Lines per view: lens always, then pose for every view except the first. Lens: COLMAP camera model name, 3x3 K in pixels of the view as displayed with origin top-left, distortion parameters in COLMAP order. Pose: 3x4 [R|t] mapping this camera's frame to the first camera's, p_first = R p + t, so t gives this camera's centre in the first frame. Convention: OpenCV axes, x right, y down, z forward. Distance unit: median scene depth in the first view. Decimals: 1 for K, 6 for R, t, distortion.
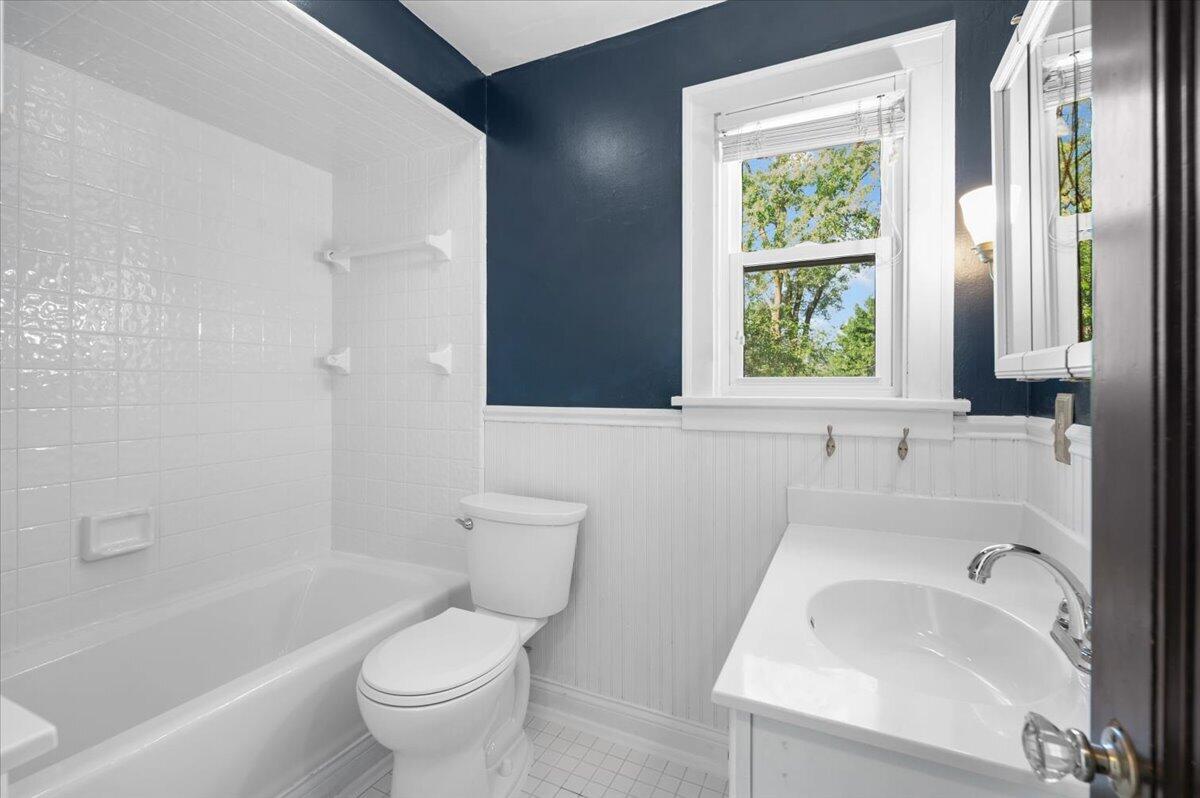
lens RADIAL K [[530.0, 0, 598.4], [0, 530.0, 386.3], [0, 0, 1]] dist [0.017336, -0.007286]
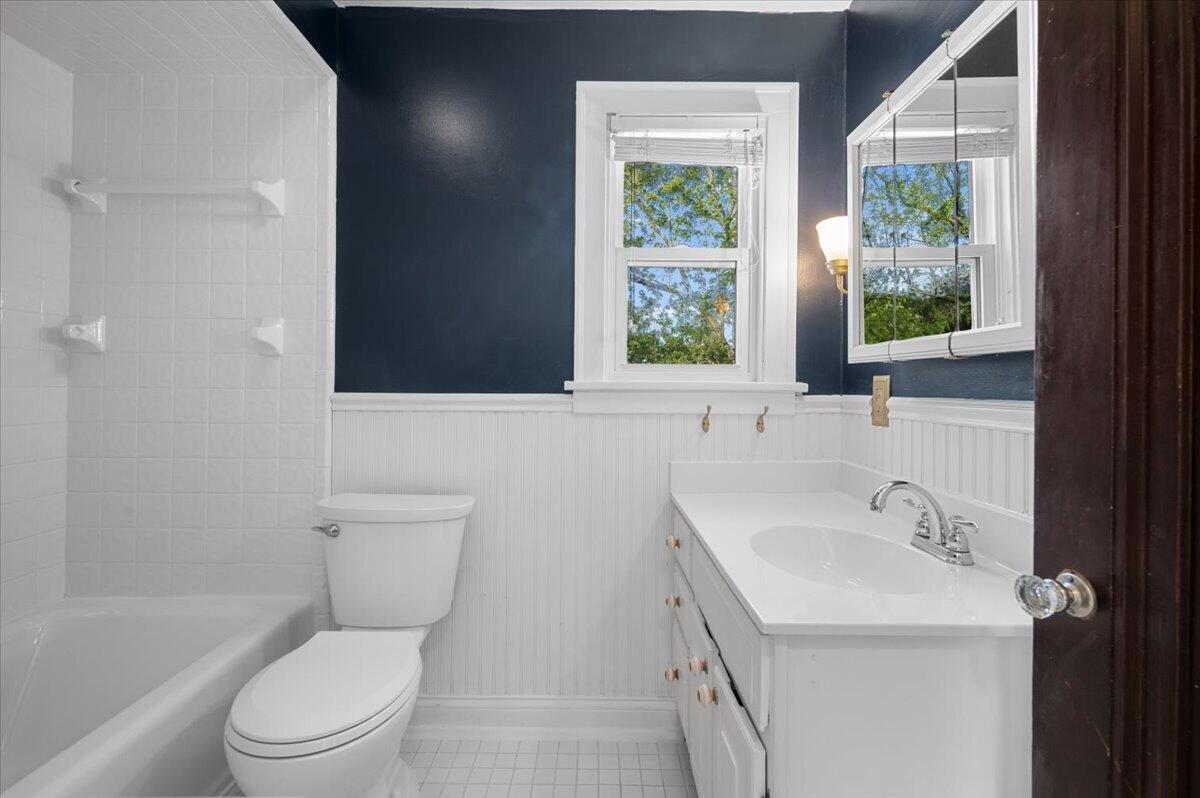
lens RADIAL K [[530.0, 0, 598.4], [0, 530.0, 386.3], [0, 0, 1]] dist [0.017336, -0.007286]
pose [[0.900531, 0.005791, 0.434752, -0.243582], [-0.004899, 0.999983, -0.003172, 0.031919], [-0.434763, 0.000727, 0.900544, 0.056358]]
